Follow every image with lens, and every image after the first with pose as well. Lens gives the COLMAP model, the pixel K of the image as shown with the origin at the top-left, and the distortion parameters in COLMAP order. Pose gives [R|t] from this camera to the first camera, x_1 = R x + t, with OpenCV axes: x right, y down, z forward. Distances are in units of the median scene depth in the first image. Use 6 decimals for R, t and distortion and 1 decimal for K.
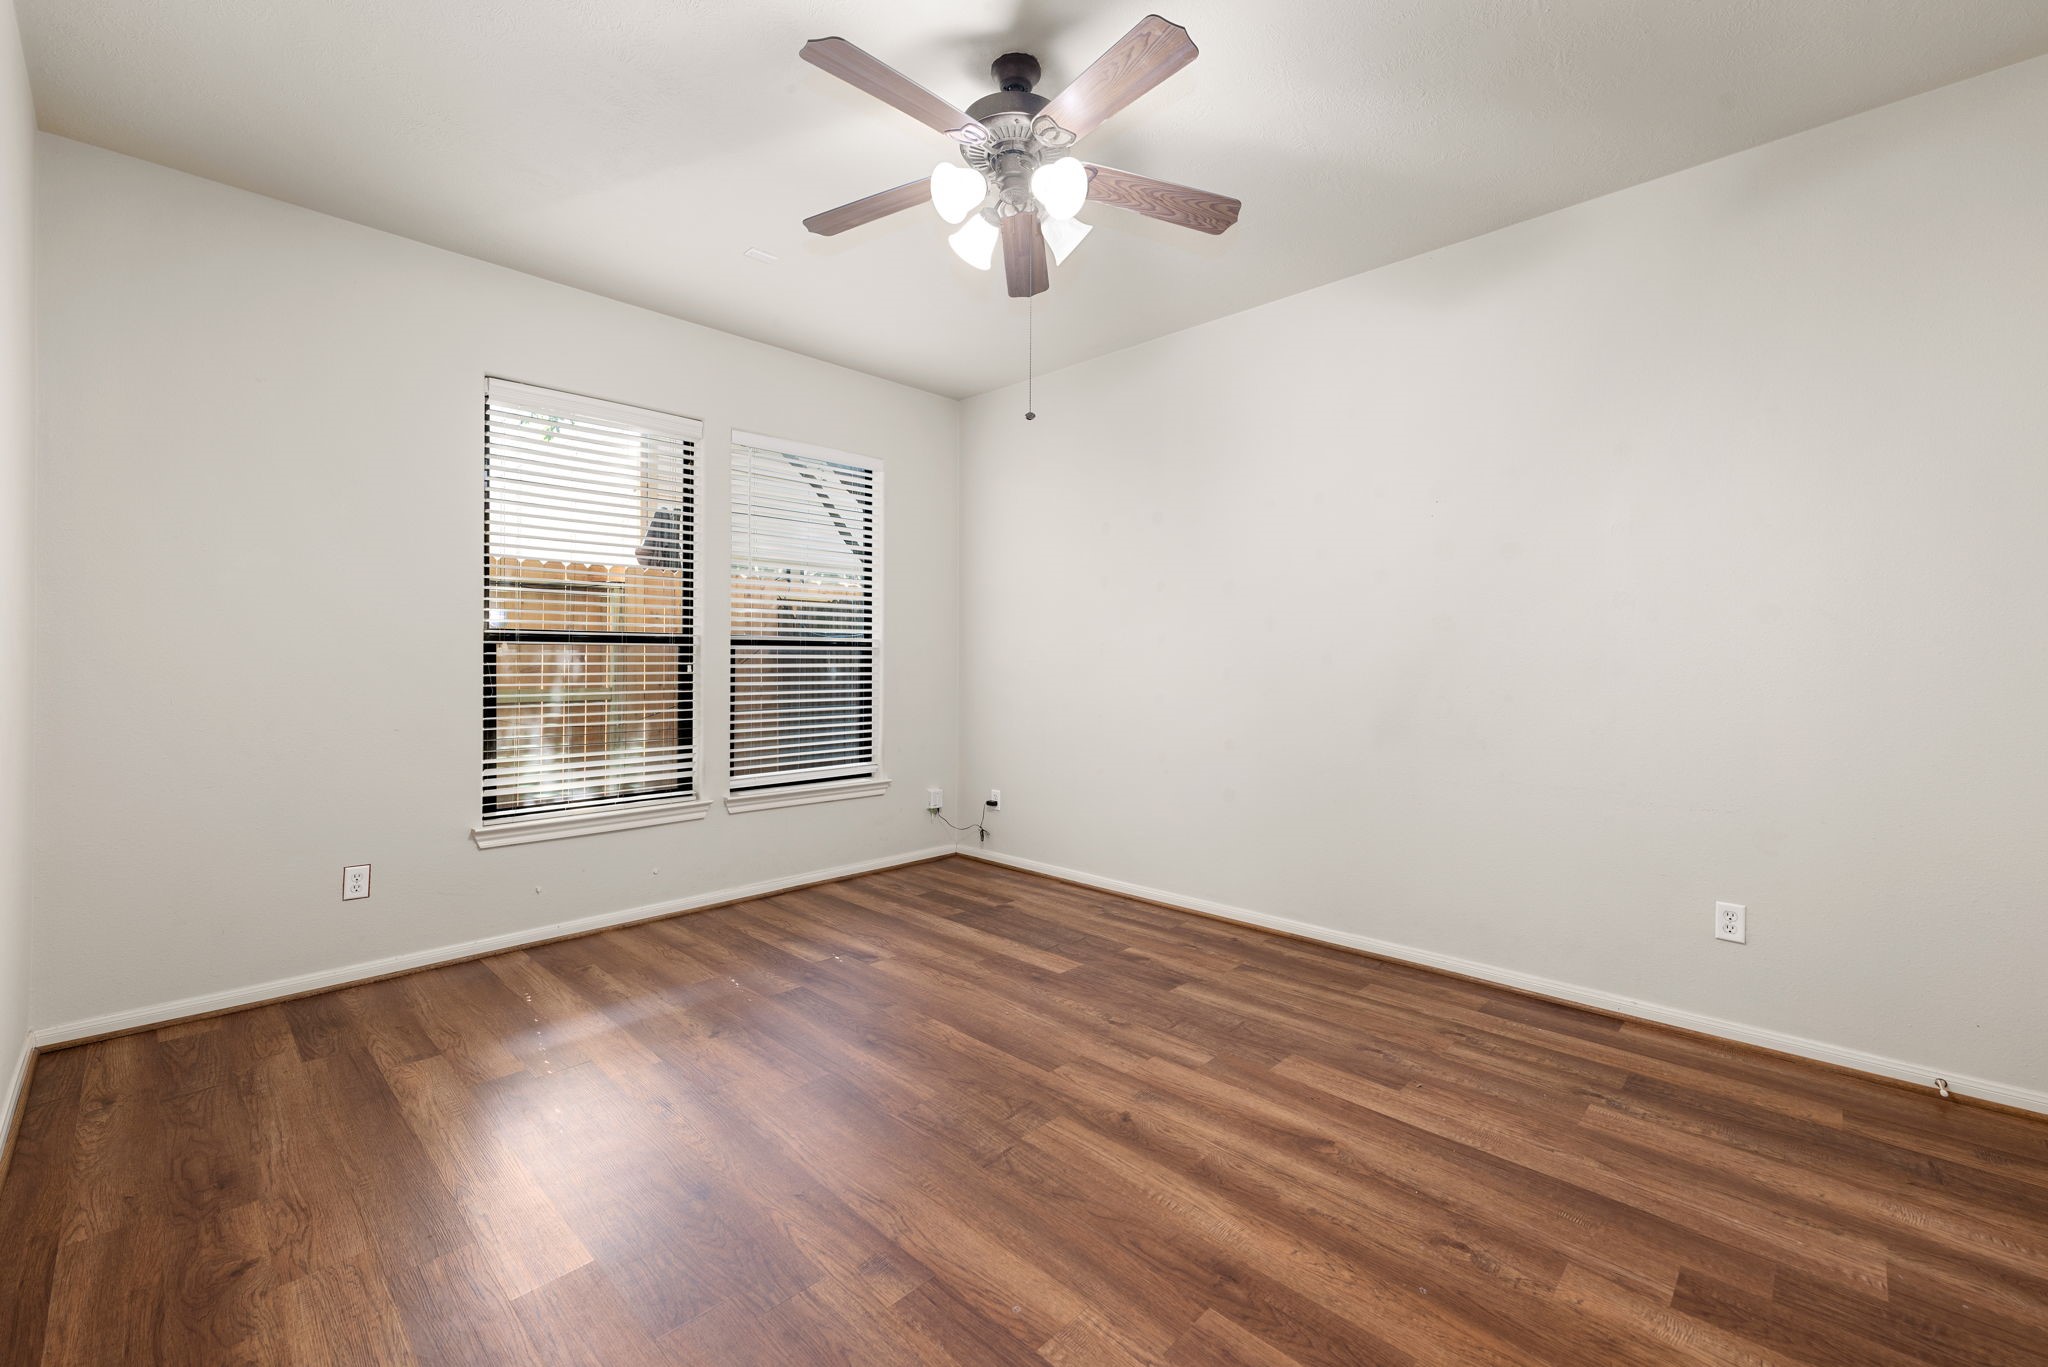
lens RADIAL K [[842.1, 0, 1018.9], [0, 842.1, 673.4], [0, 0, 1]] dist [-0.002836, -0.000322]
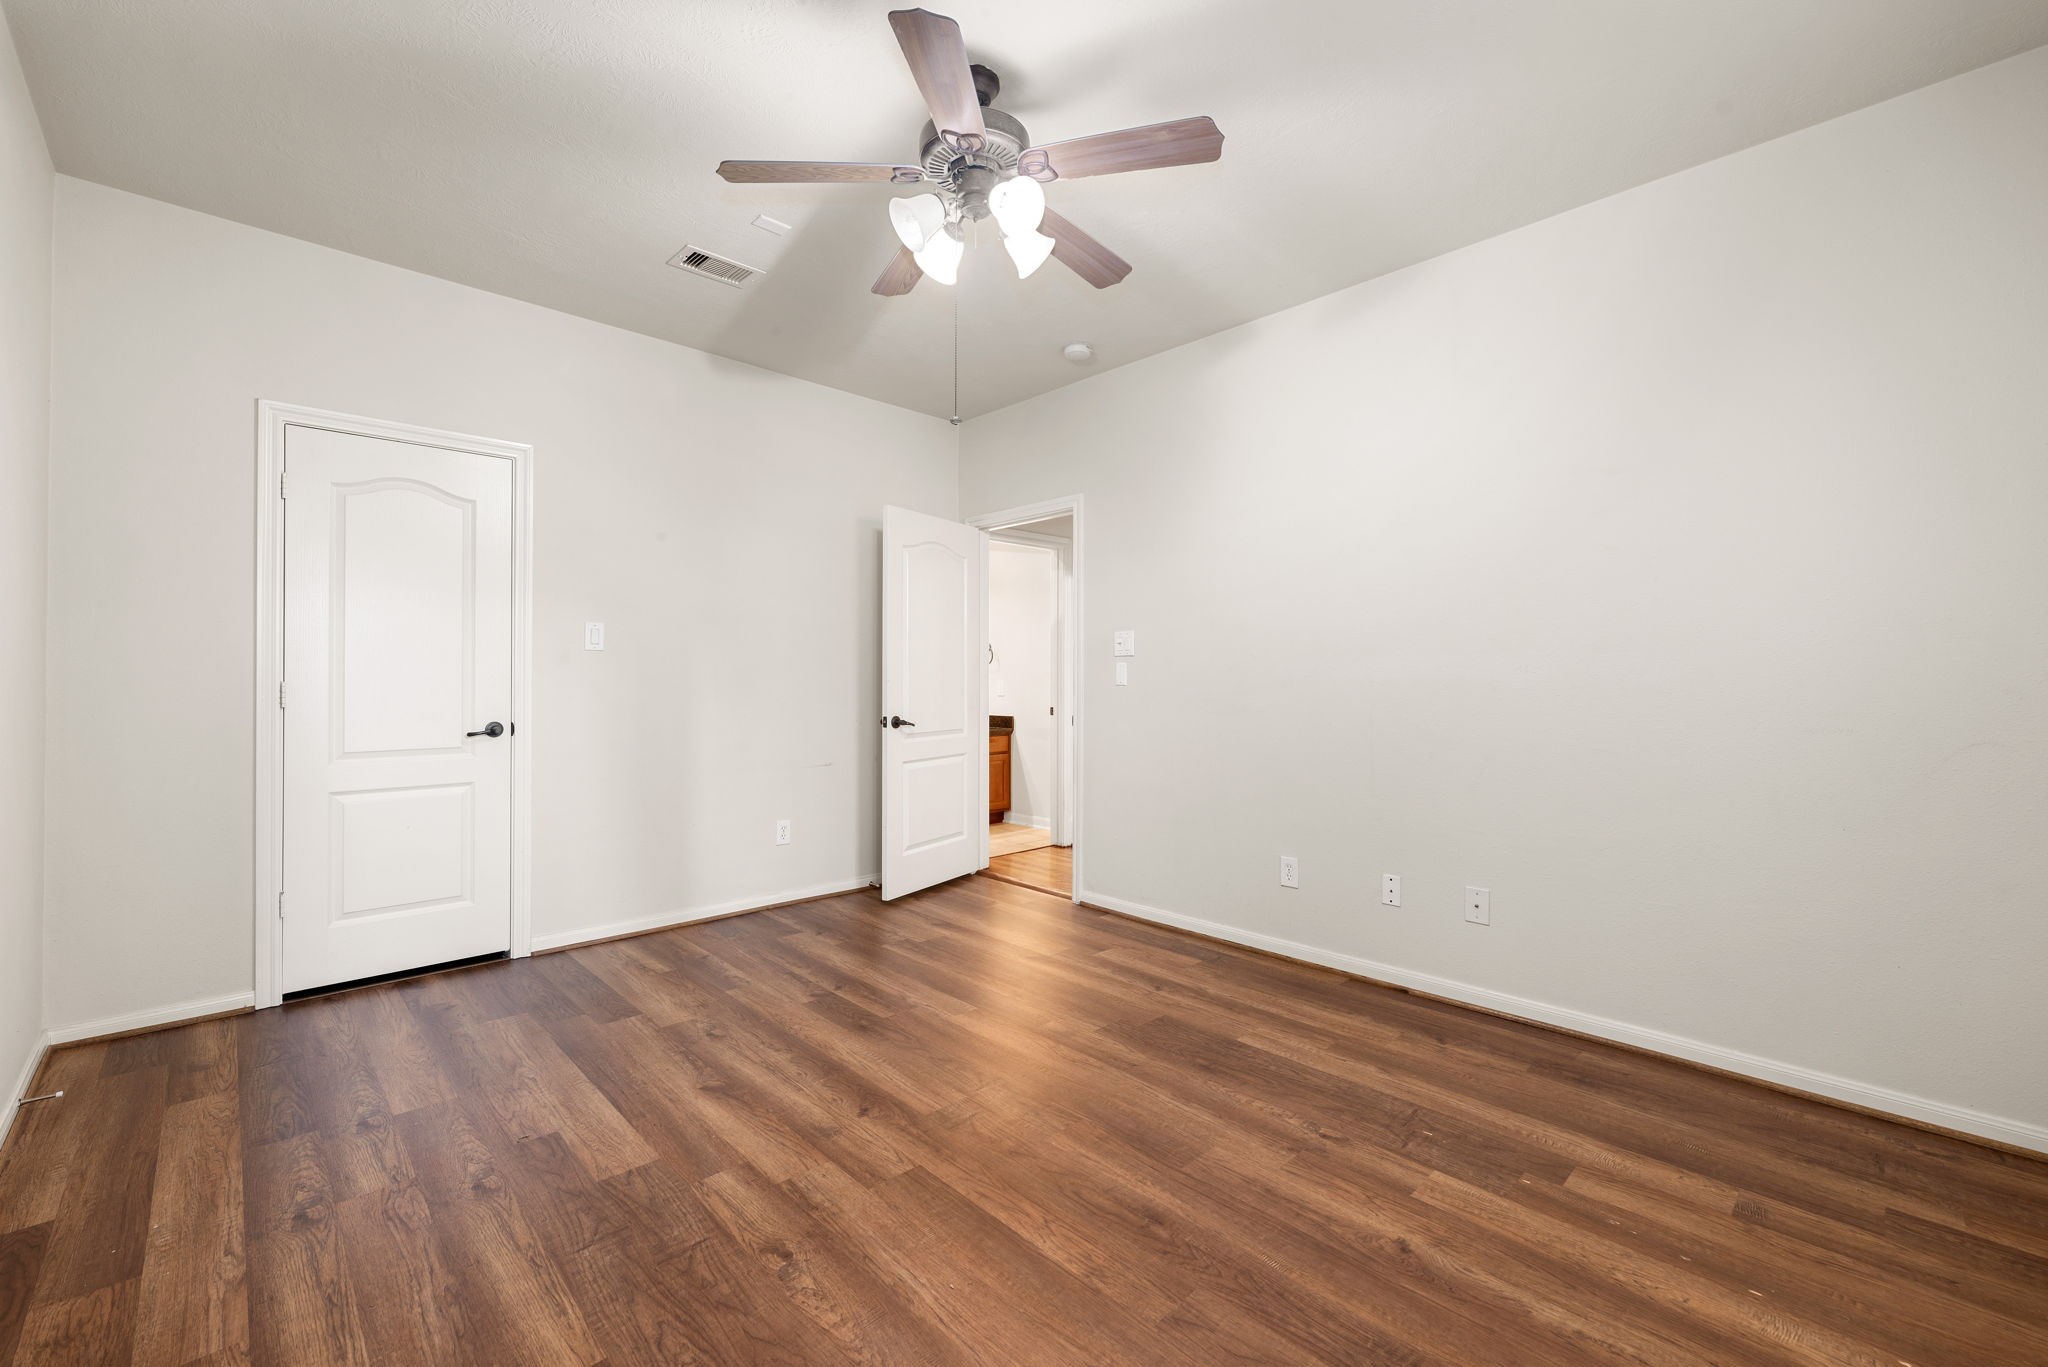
lens RADIAL K [[842.1, 0, 1020.4], [0, 842.1, 682.6], [0, 0, 1]] dist [-0.002836, -0.000322]
pose [[-0.999291, -0.006719, 0.037046, -0.093705], [-0.006145, 0.999859, 0.015609, -0.021819], [-0.037145, 0.015370, -0.999192, 1.846908]]
